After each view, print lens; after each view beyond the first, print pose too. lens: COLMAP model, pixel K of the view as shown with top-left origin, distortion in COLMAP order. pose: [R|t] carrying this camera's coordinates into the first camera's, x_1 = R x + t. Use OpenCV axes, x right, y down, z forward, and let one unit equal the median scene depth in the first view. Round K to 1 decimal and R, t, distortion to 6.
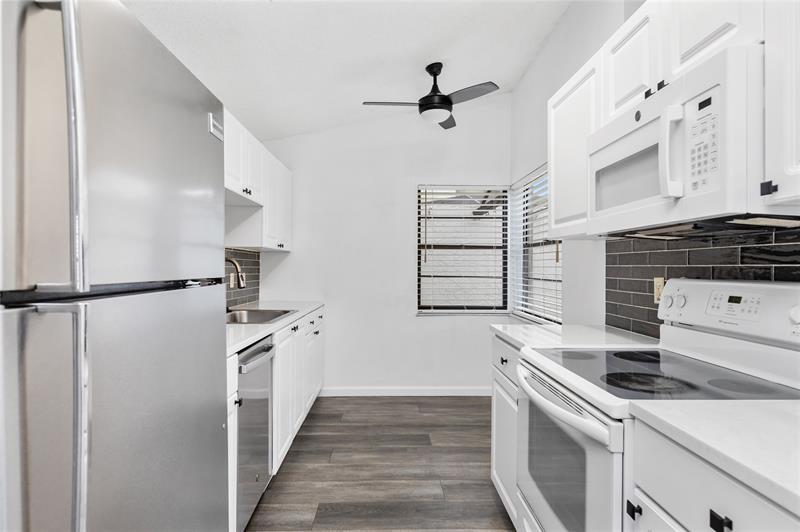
lens RADIAL K [[444.9, 0, 393.7], [0, 444.9, 261.6], [0, 0, 1]] dist [0.005710, -0.000075]
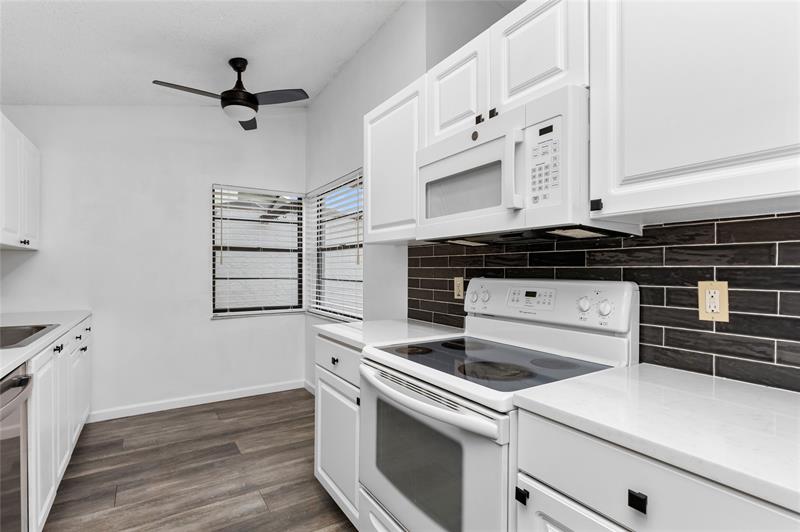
lens RADIAL K [[388.5, 0, 392.9], [0, 388.5, 270.3], [0, 0, 1]] dist [-0.001201, -0.002061]
pose [[0.858091, -0.003839, 0.513484, -0.055013], [-0.004045, 0.999890, 0.014235, 0.001241], [-0.513482, -0.014292, 0.857981, 0.098563]]
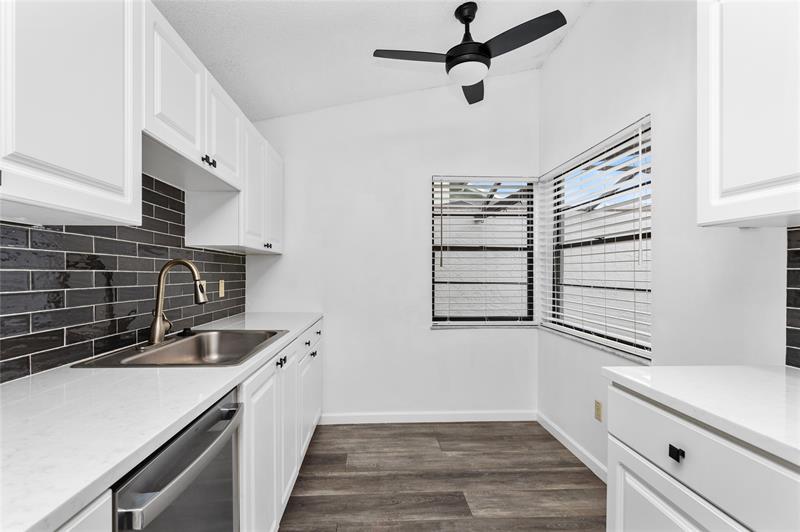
lens RADIAL K [[388.5, 0, 391.0], [0, 388.5, 275.5], [0, 0, 1]] dist [-0.001201, -0.002061]
pose [[0.999737, -0.003171, 0.022695, -0.053960], [0.002700, 0.999781, 0.020759, 0.004220], [-0.022756, -0.020692, 0.999527, 0.327376]]
